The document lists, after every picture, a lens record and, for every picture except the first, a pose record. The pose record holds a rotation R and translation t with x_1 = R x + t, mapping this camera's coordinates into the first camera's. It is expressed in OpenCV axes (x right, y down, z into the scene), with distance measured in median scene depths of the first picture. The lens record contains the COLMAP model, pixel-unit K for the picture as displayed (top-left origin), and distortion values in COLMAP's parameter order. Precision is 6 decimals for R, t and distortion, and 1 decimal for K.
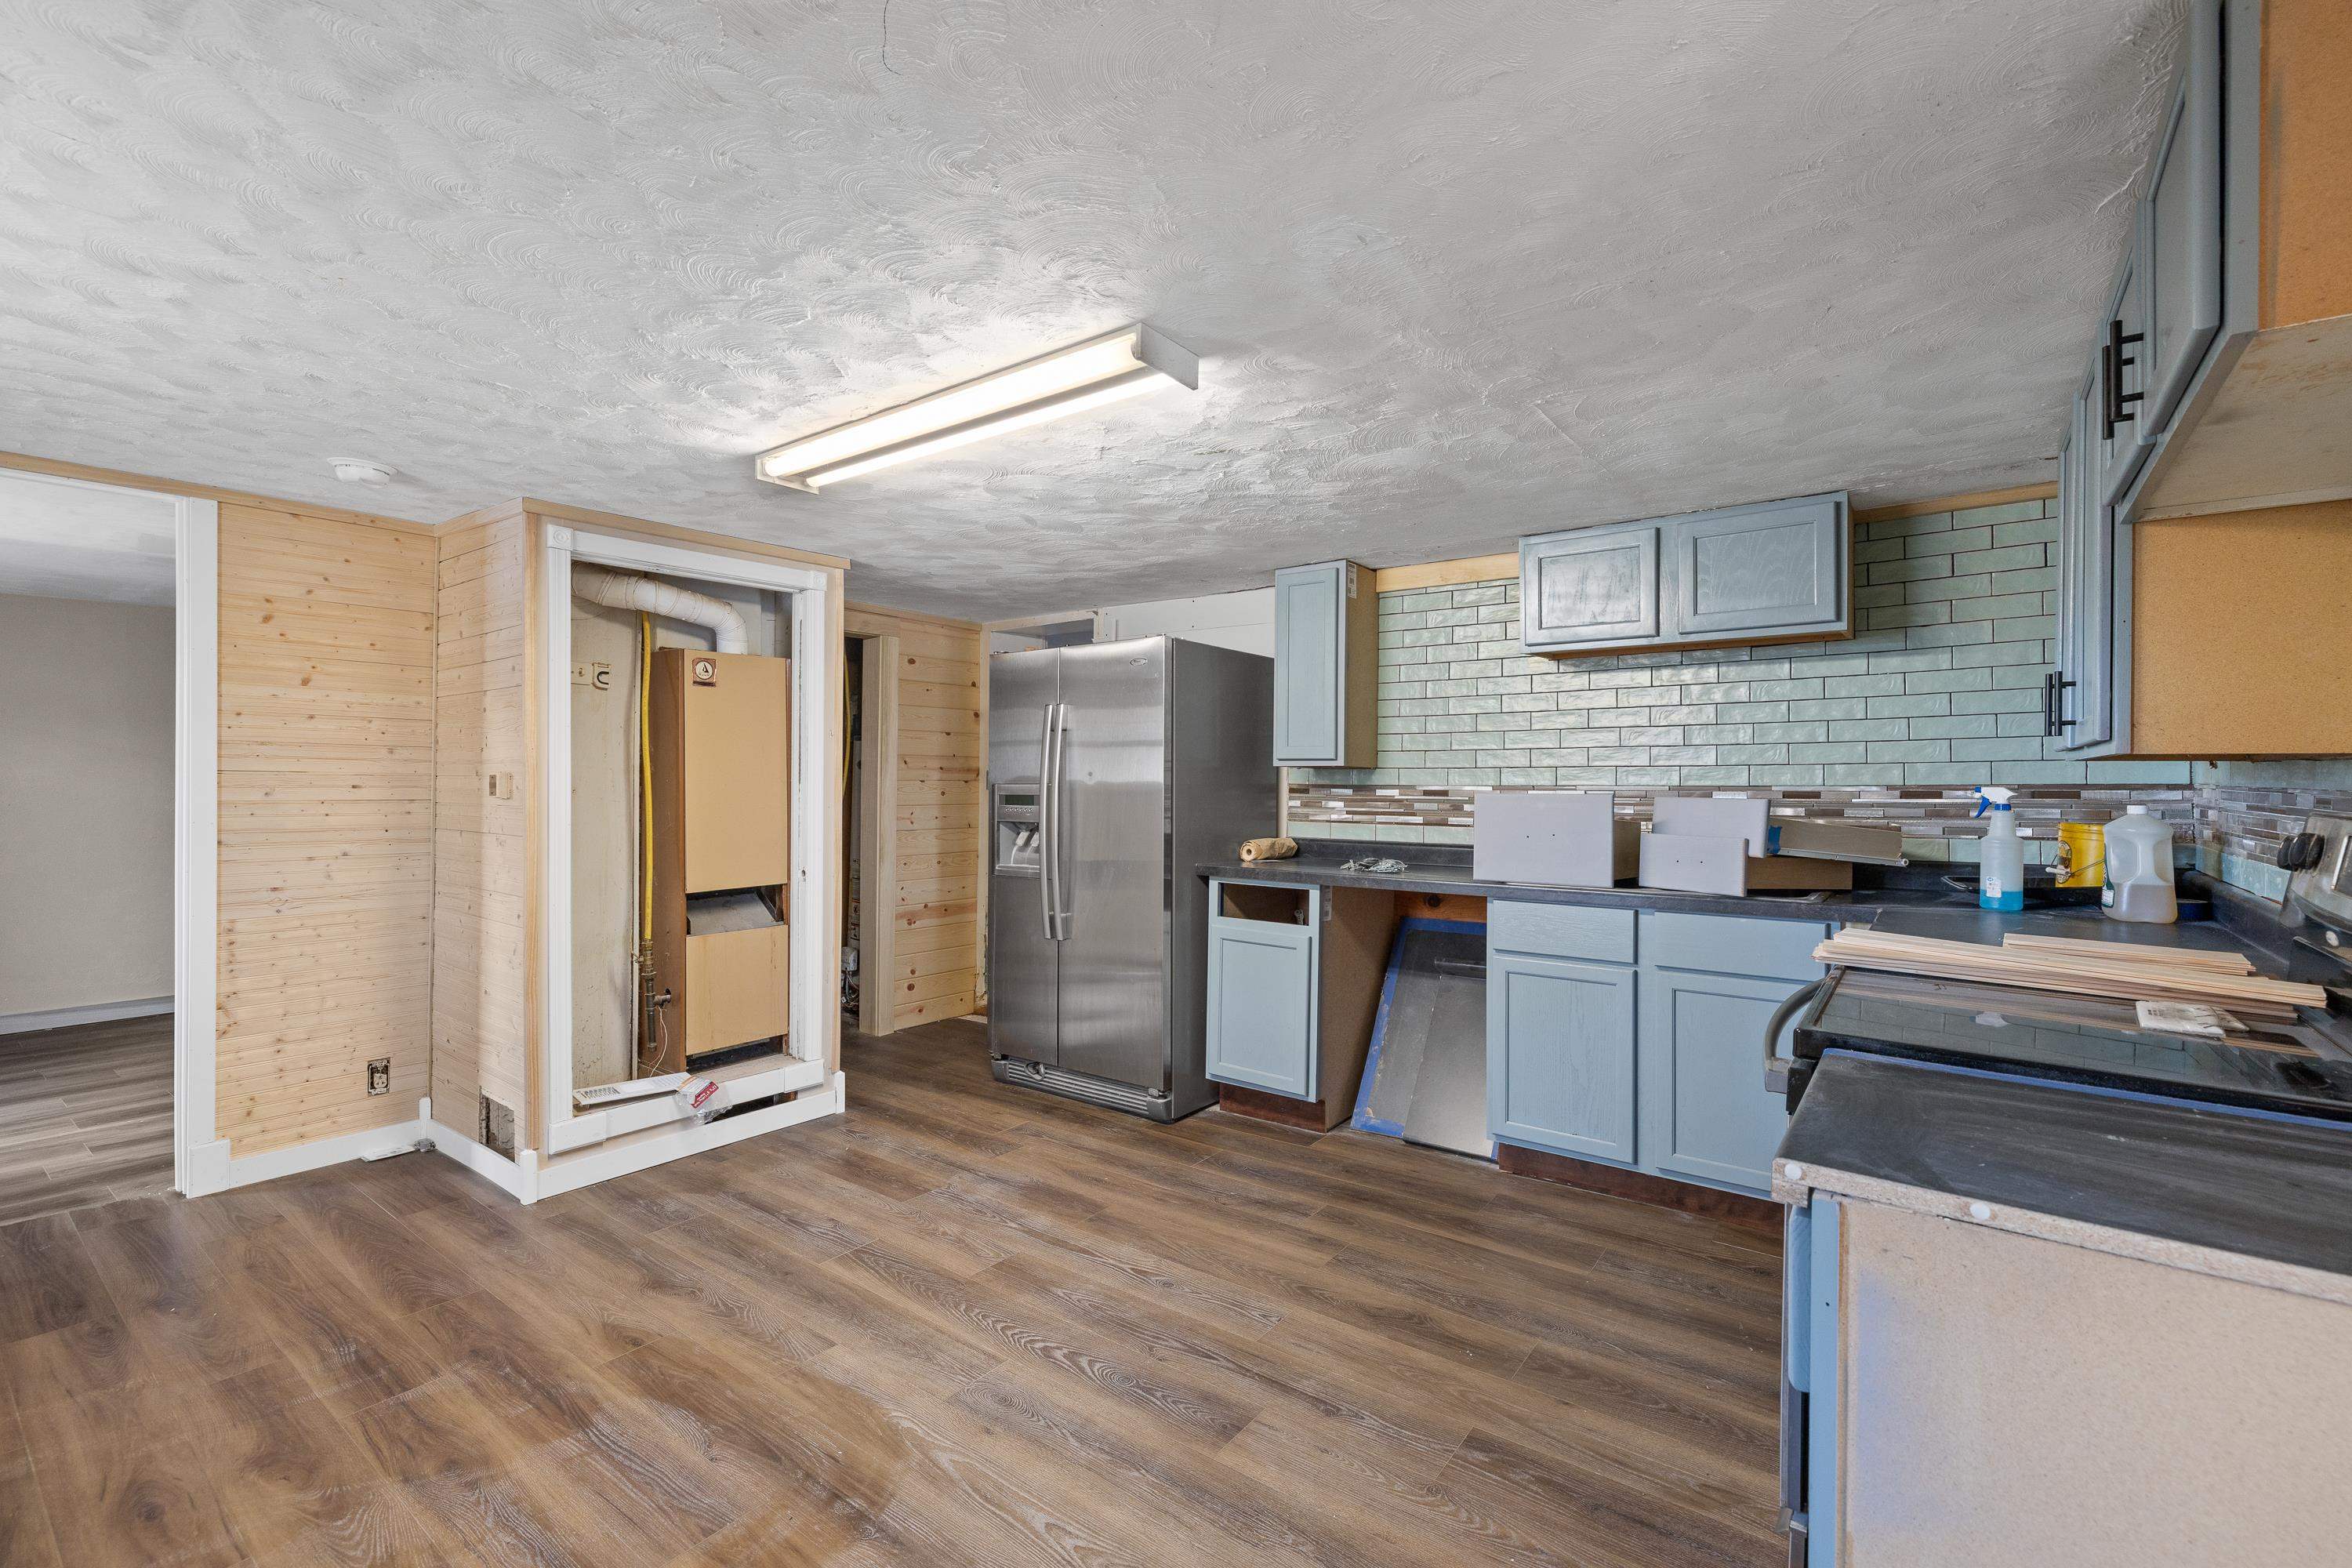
lens RADIAL K [[1024.8, 0, 1182.5], [0, 1024.8, 777.0], [0, 0, 1]] dist [0.002725, -0.000064]
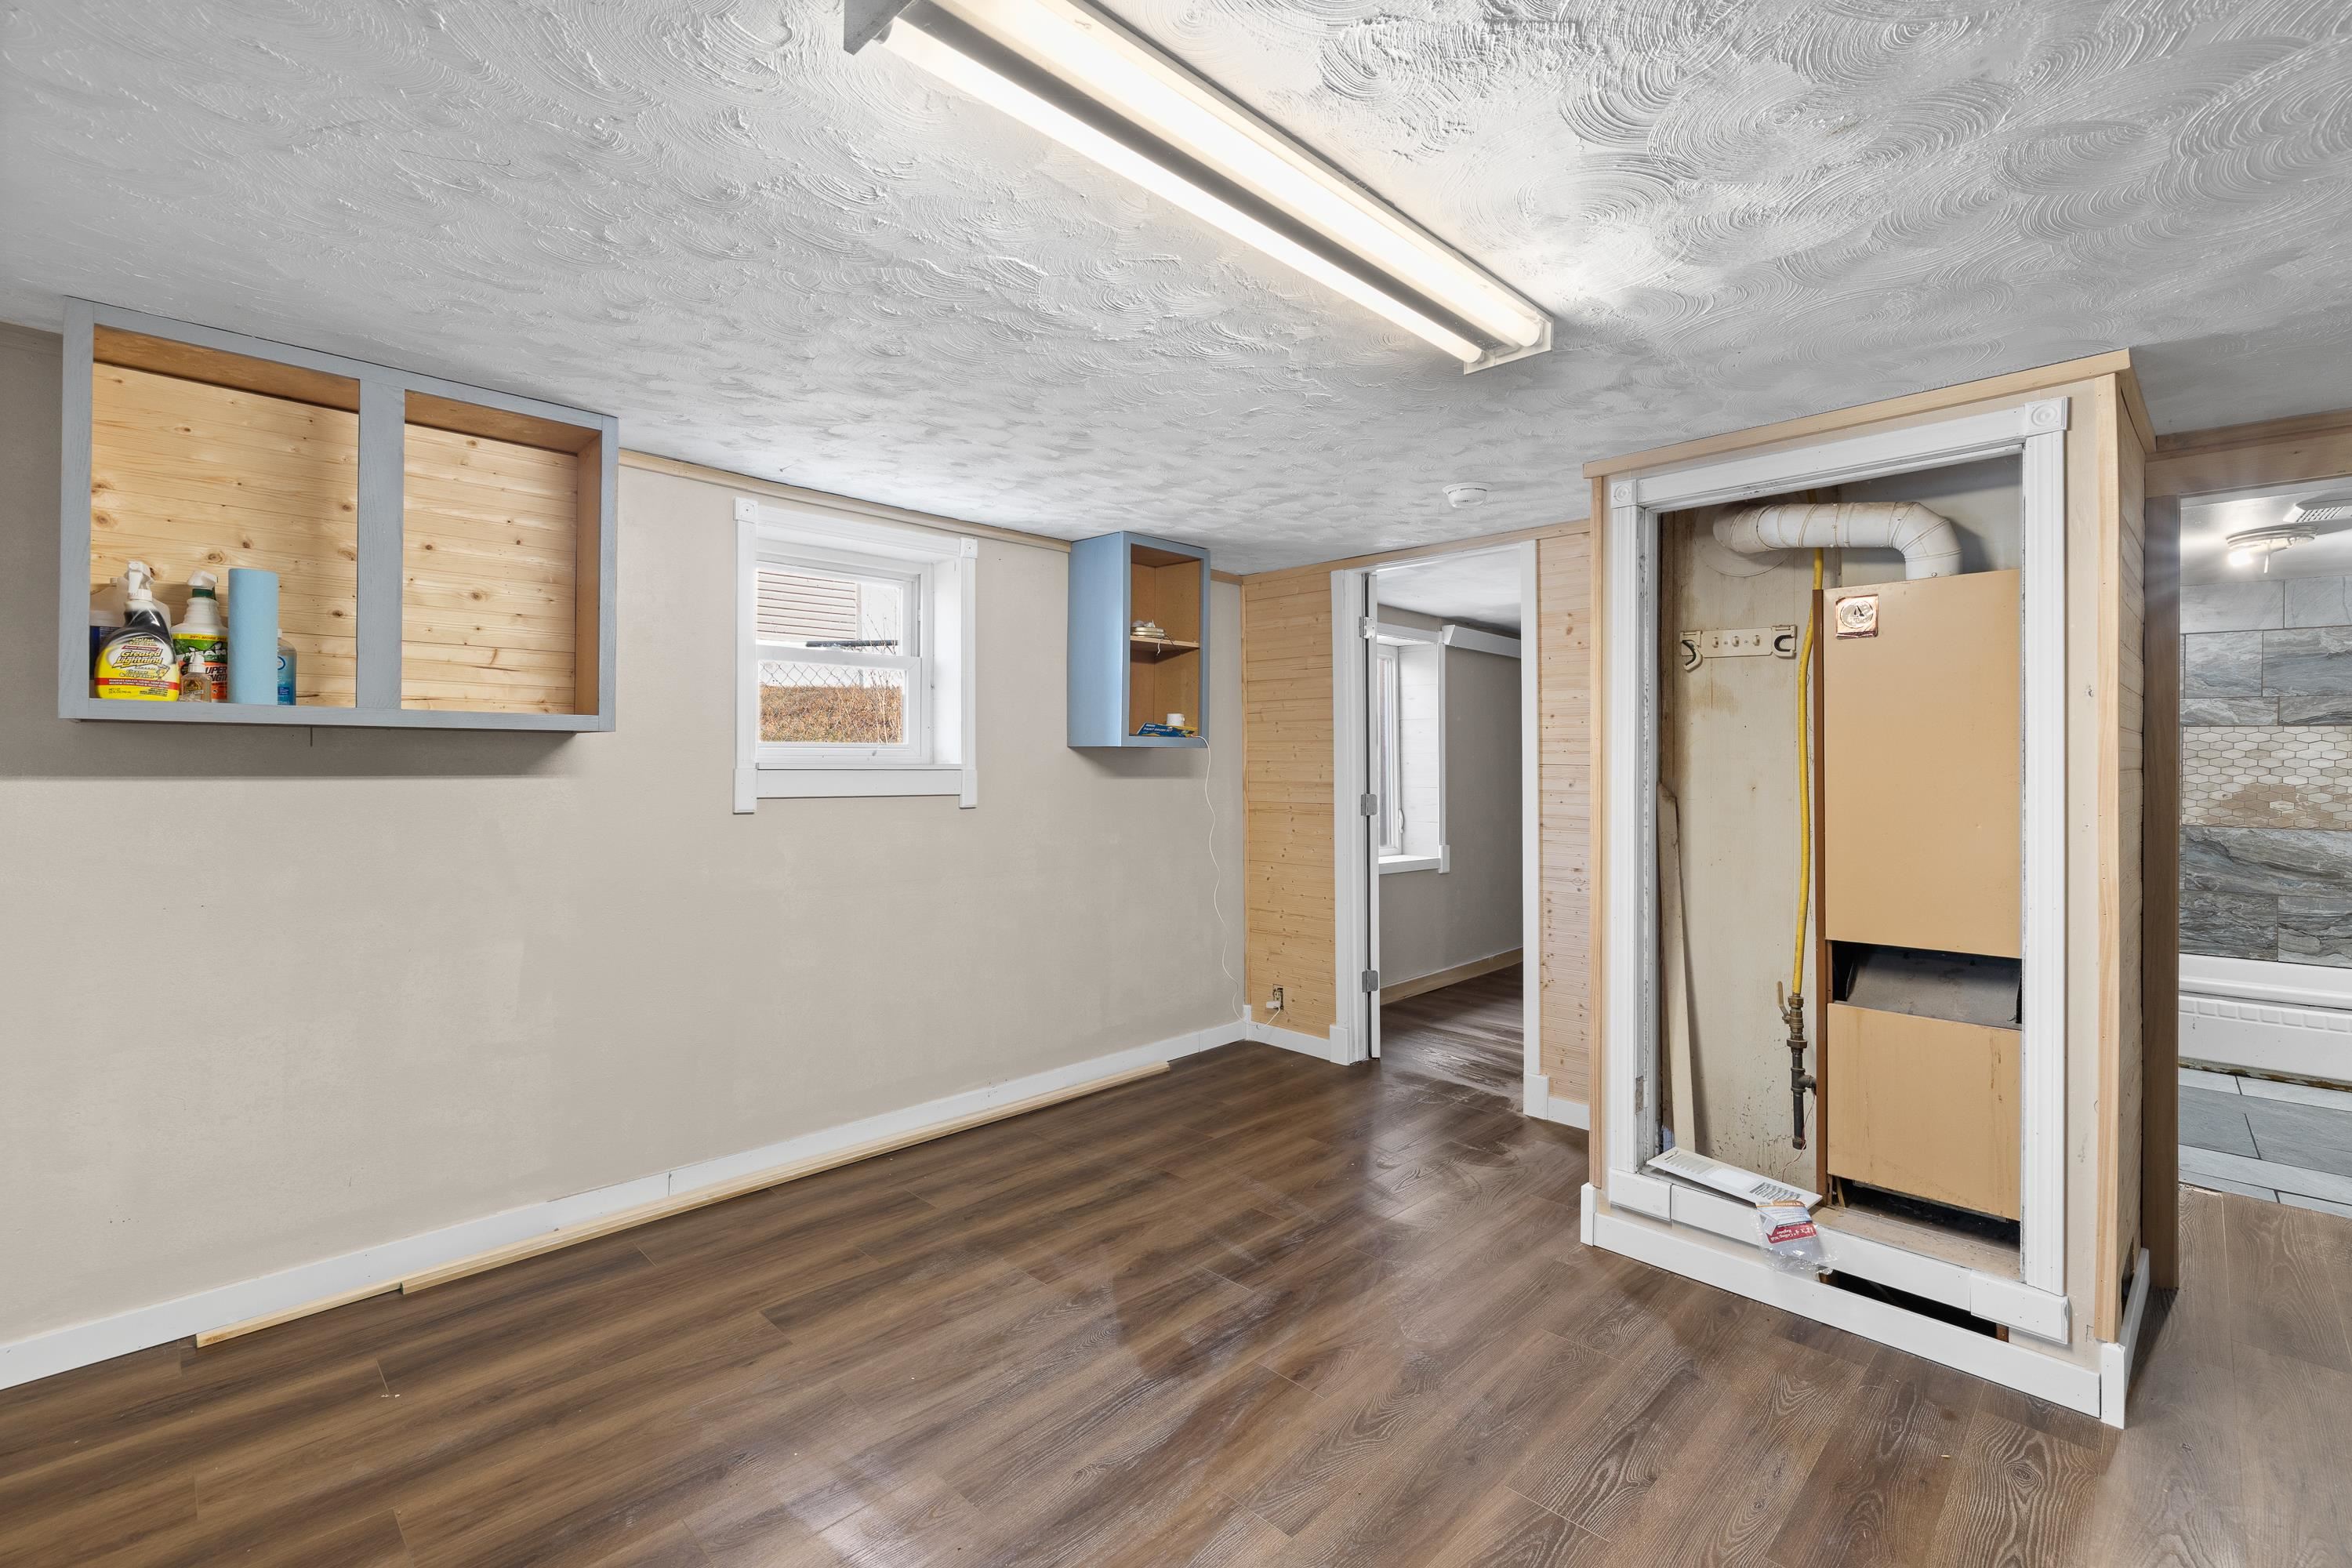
lens RADIAL K [[1024.8, 0, 1180.8], [0, 1024.8, 765.6], [0, 0, 1]] dist [0.002725, -0.000064]
pose [[-0.126971, -0.002270, -0.991904, 0.299996], [-0.008678, 0.999962, -0.001177, 0.000214], [0.991869, 0.008458, -0.126985, 0.747976]]
